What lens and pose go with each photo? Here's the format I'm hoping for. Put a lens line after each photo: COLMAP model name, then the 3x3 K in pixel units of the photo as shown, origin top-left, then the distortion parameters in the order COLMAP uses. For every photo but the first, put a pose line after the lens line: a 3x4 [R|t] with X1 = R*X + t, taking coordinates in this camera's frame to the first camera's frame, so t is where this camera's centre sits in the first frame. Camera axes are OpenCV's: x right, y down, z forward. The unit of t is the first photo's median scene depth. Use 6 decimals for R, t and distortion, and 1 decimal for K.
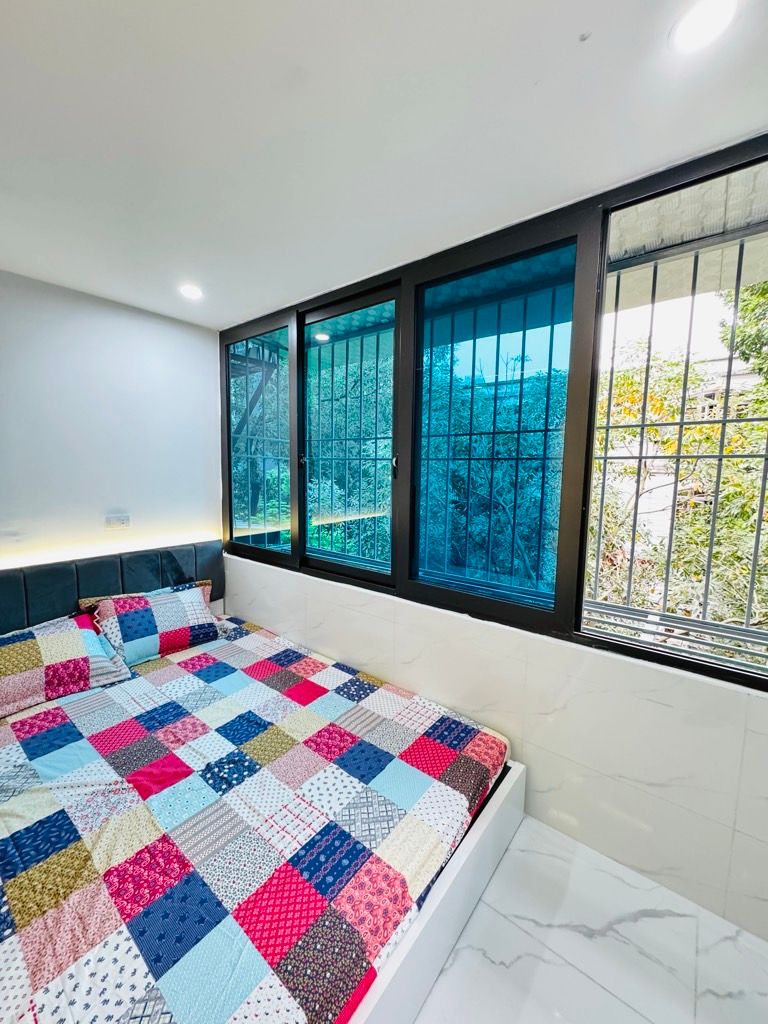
lens RADIAL K [[407.2, 0, 383.8], [0, 407.2, 513.0], [0, 0, 1]] dist [-0.000374, 0.000372]
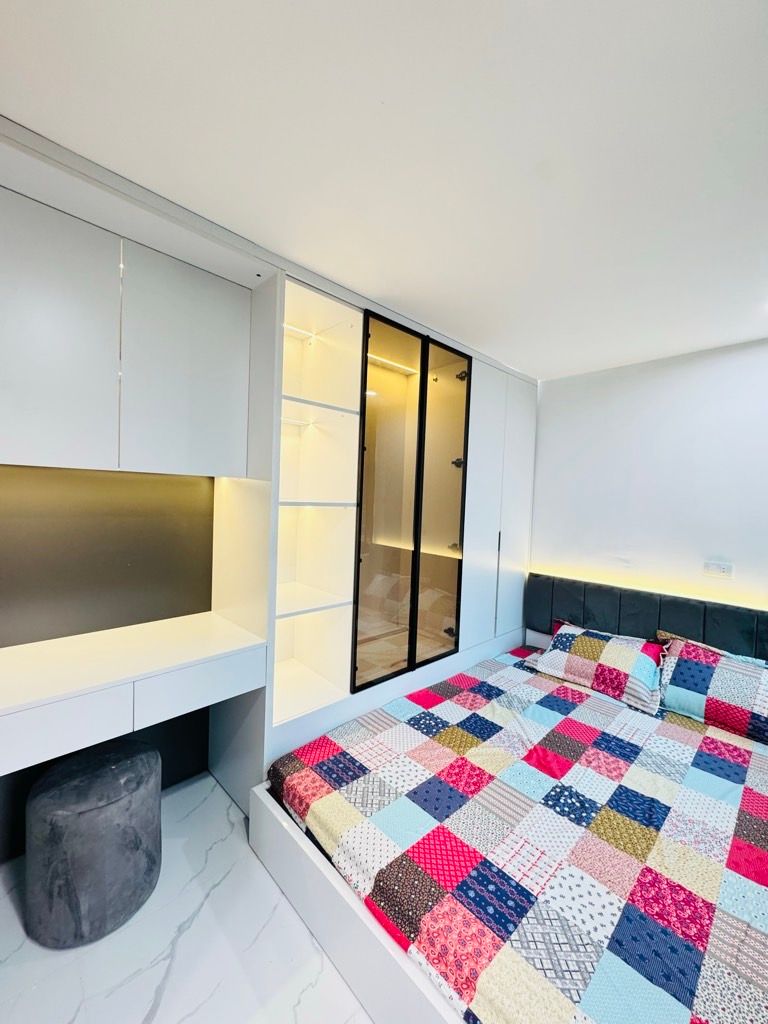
lens RADIAL K [[407.2, 0, 385.0], [0, 407.2, 509.9], [0, 0, 1]] dist [-0.000374, 0.000372]
pose [[-0.141284, 0.012220, -0.989894, 0.624828], [-0.145786, 0.988765, 0.033014, -0.052795], [0.979176, 0.148977, -0.137915, 0.528321]]
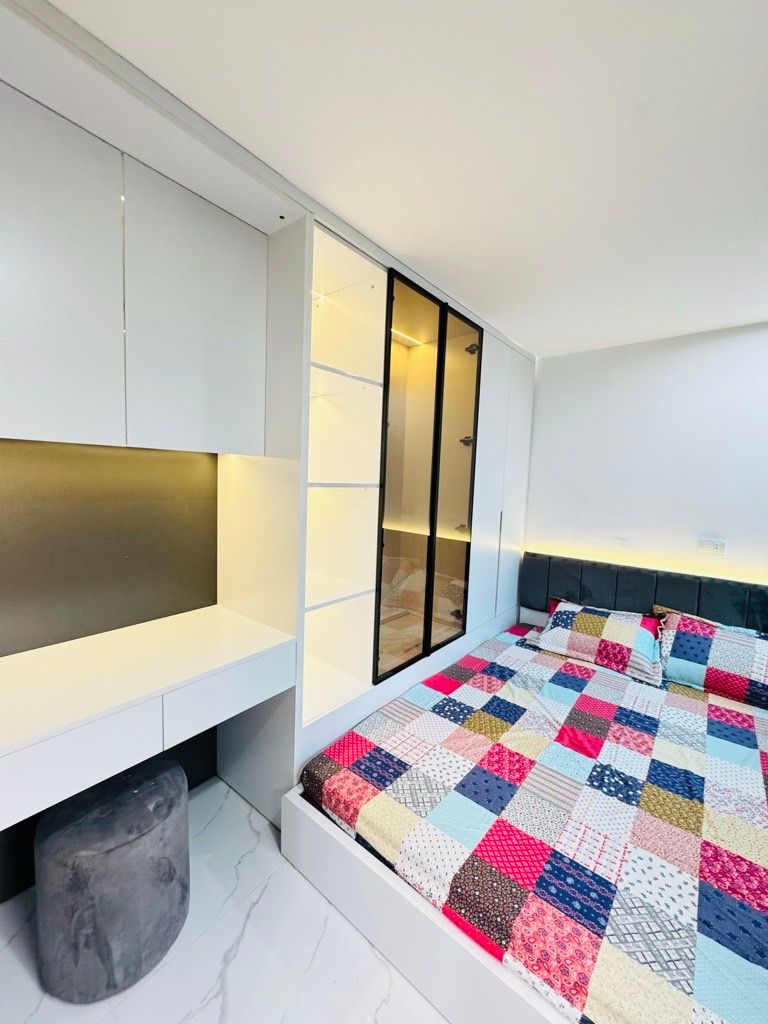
lens RADIAL K [[407.2, 0, 385.1], [0, 407.2, 509.9], [0, 0, 1]] dist [-0.000374, 0.000372]
pose [[-0.023634, 0.065898, -0.997546, 0.558835], [-0.144713, 0.987090, 0.068635, -0.028559], [0.989191, 0.145981, -0.013793, 0.313870]]
